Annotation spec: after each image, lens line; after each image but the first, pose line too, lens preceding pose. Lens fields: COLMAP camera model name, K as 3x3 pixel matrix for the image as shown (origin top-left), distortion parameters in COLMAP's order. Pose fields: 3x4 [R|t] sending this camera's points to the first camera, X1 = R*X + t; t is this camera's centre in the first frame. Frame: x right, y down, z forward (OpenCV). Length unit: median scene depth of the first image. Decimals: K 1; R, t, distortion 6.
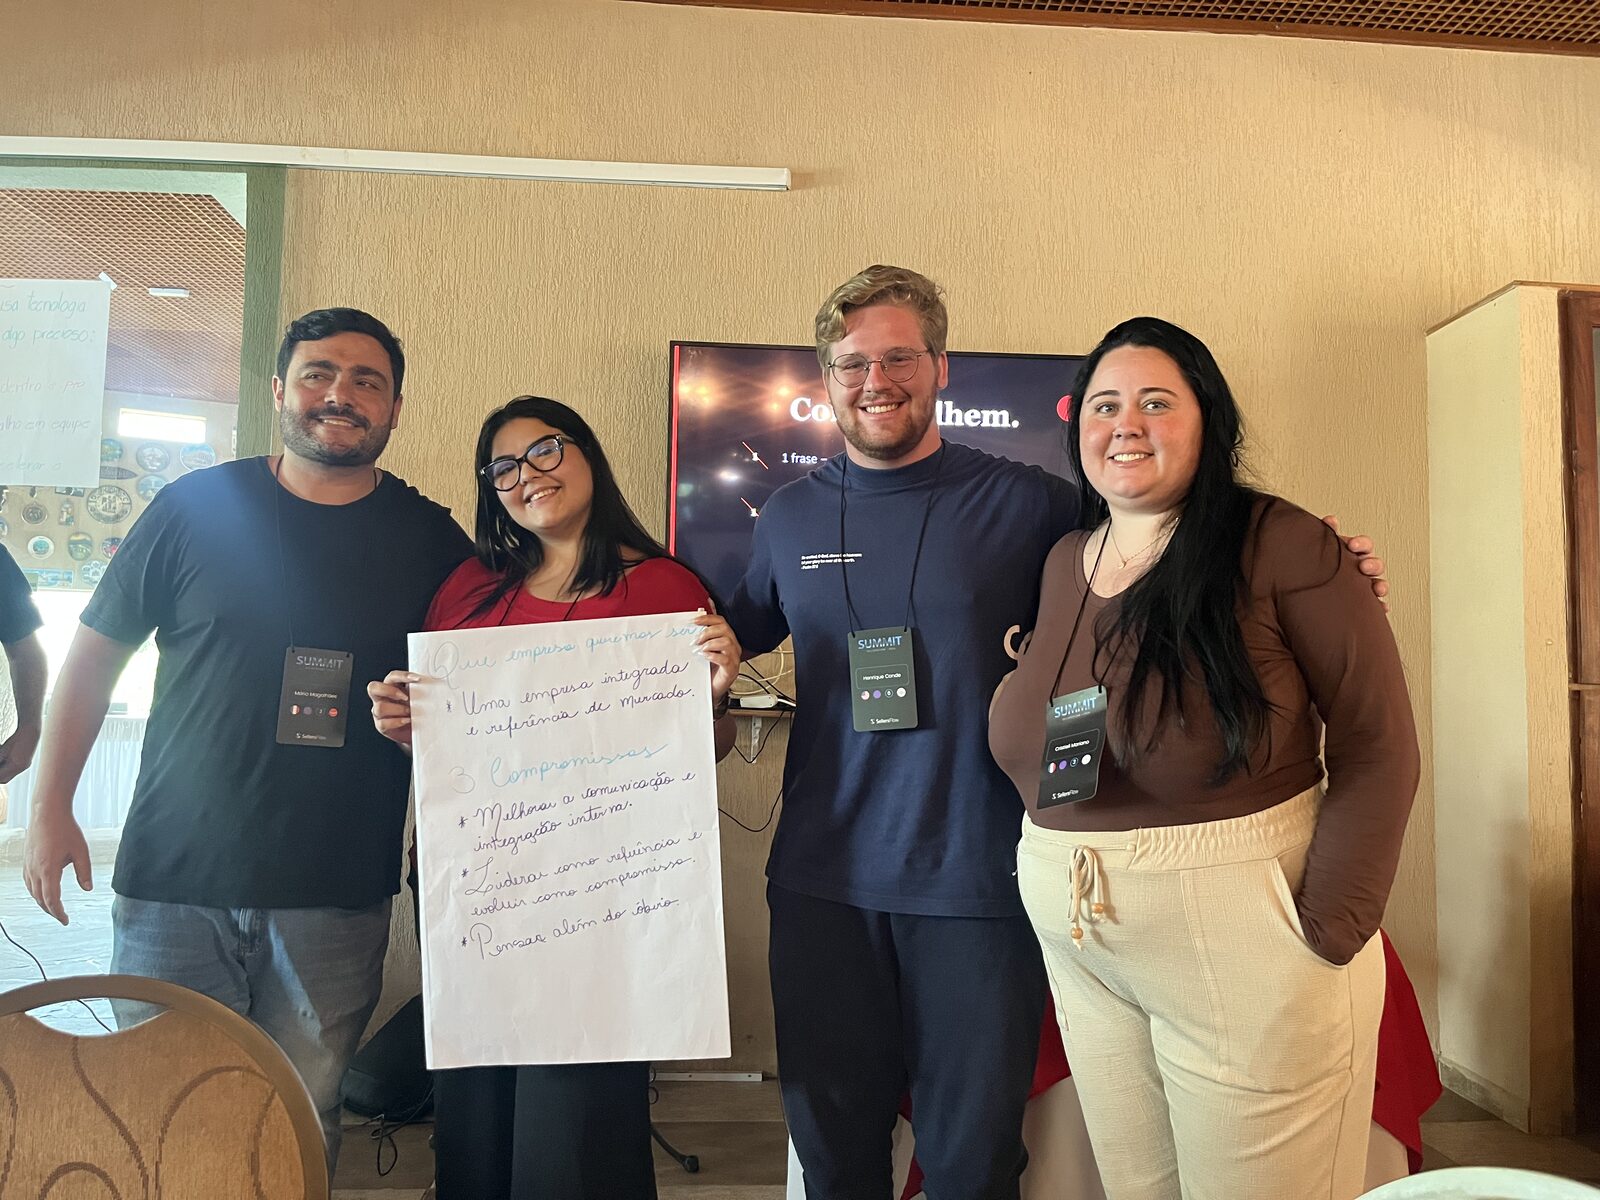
lens RADIAL K [[1237.7, 0, 800.2], [0, 1237.7, 600.8], [0, 0, 1]] dist [0.039252, -0.054323]
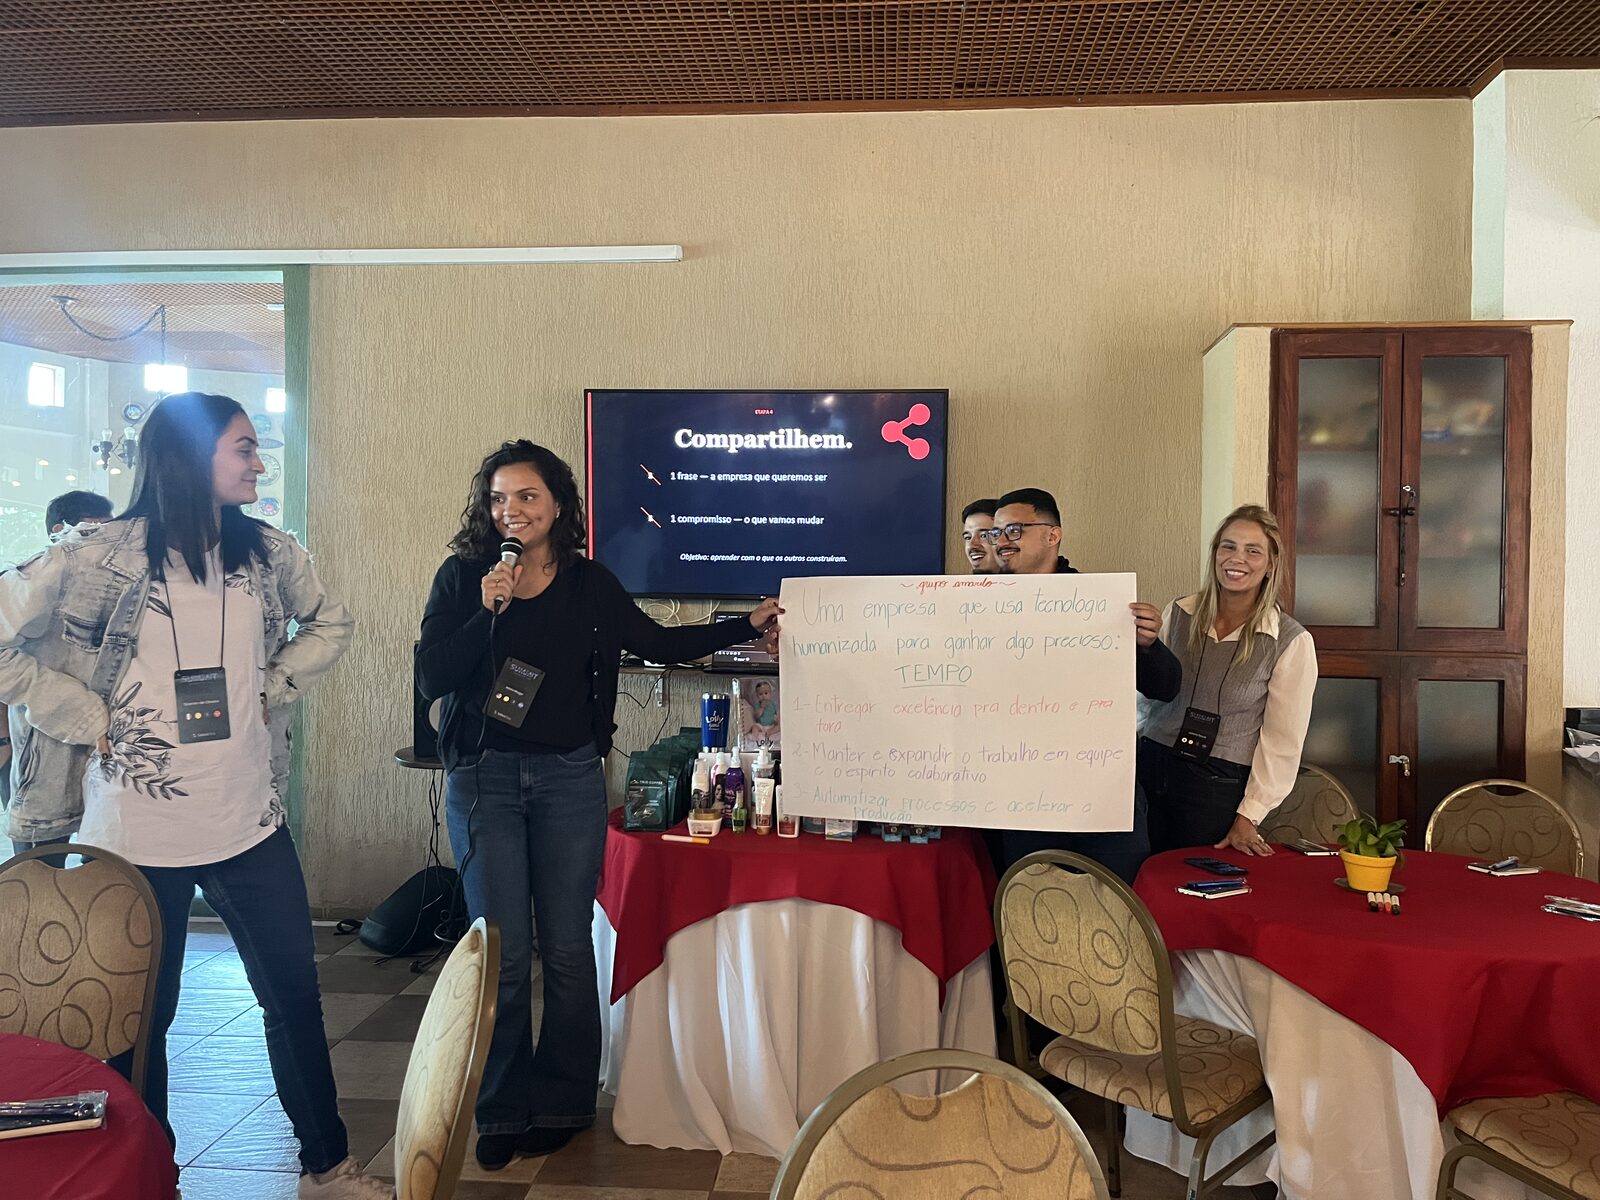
lens RADIAL K [[1237.7, 0, 790.0], [0, 1237.7, 599.5], [0, 0, 1]] dist [0.039252, -0.054323]
pose [[0.989230, -0.009360, -0.146067, 0.288605], [0.020235, 0.997116, 0.073147, -0.075642], [0.144962, -0.075315, 0.986567, -0.272132]]
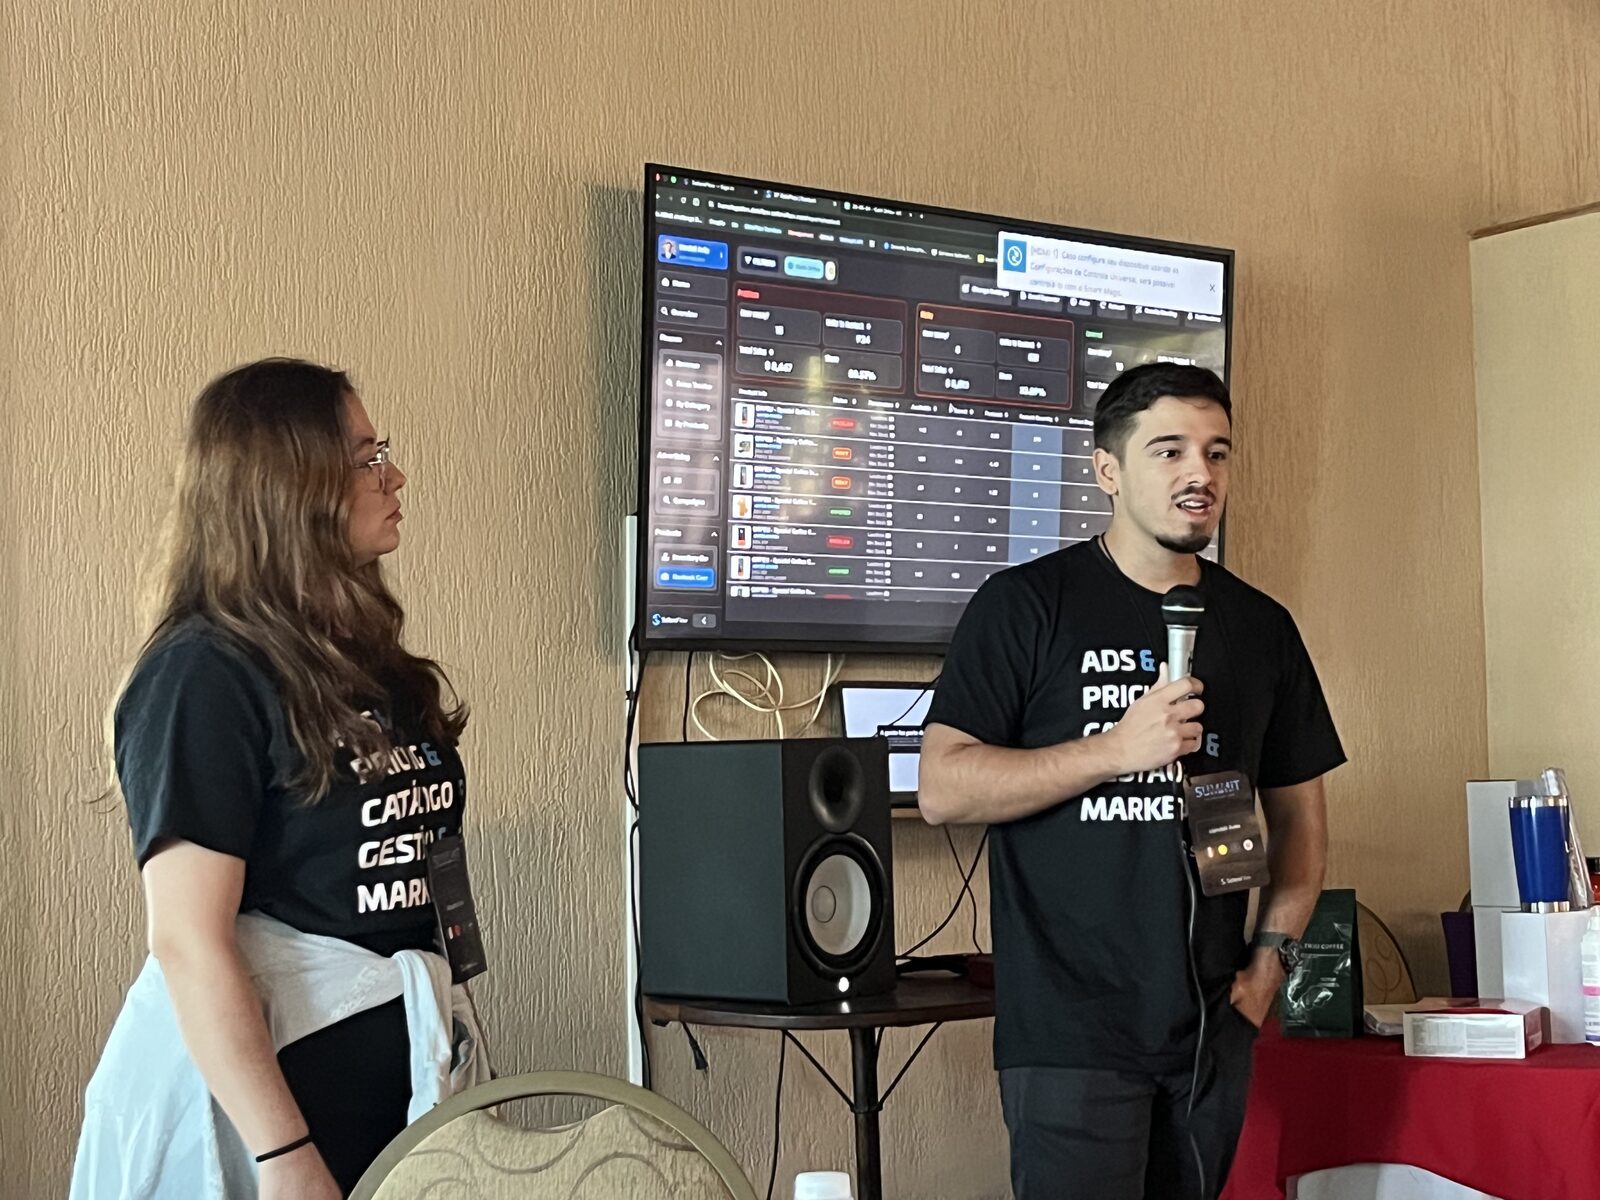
lens RADIAL K [[2732.8, 0, 796.5], [0, 2732.8, 600.0], [0, 0, 1]] dist [0.036612, 0.000000]
pose [[0.812911, -0.002970, 0.582380, -0.744253], [-0.009456, 0.999788, 0.018298, -0.032807], [-0.582311, -0.020382, 0.812711, -0.054400]]
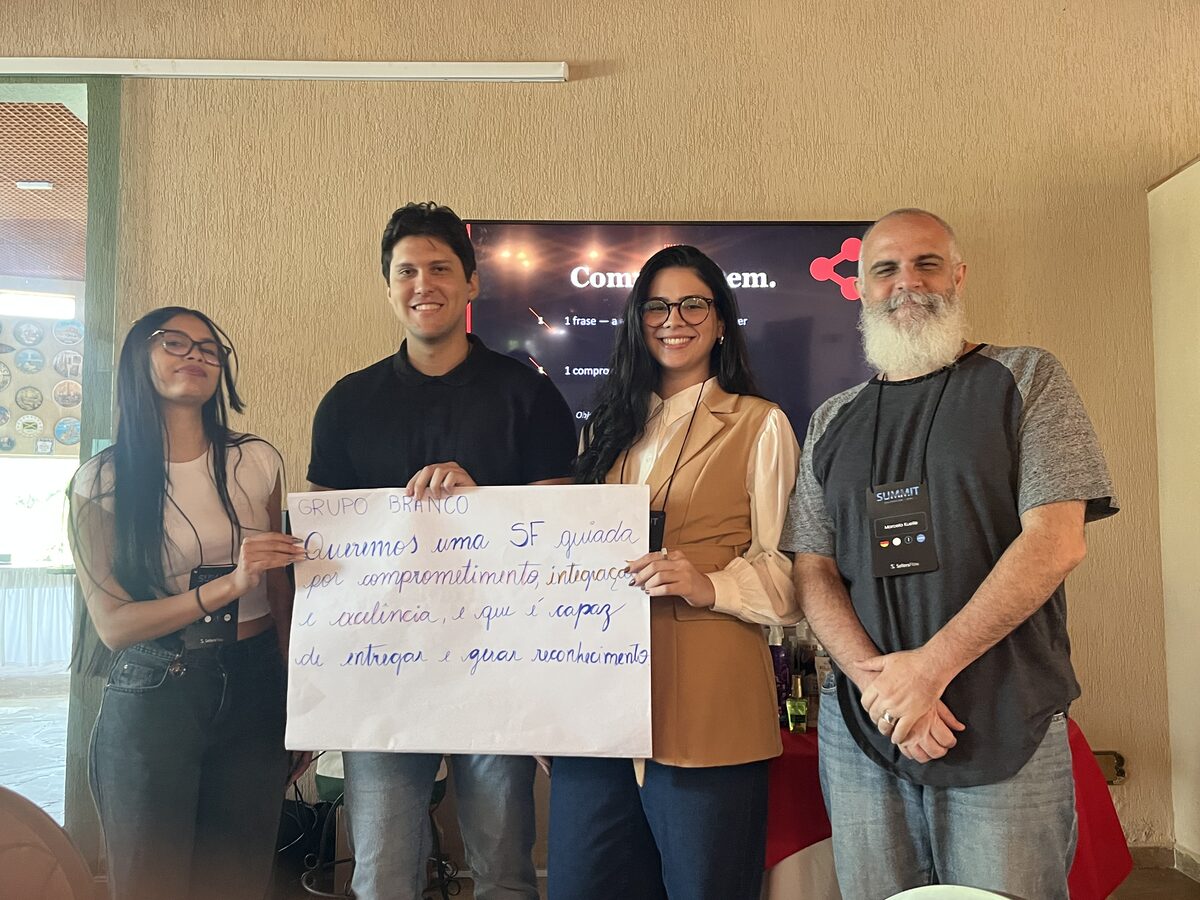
lens RADIAL K [[1148.5, 0, 605.3], [0, 1148.5, 446.9], [0, 0, 1]] dist [0.018943, 0.000000]
pose [[0.999269, -0.027081, -0.026985, 0.045352], [0.027140, 0.999630, 0.001815, -0.002167], [0.026926, -0.002546, 0.999634, -0.036965]]
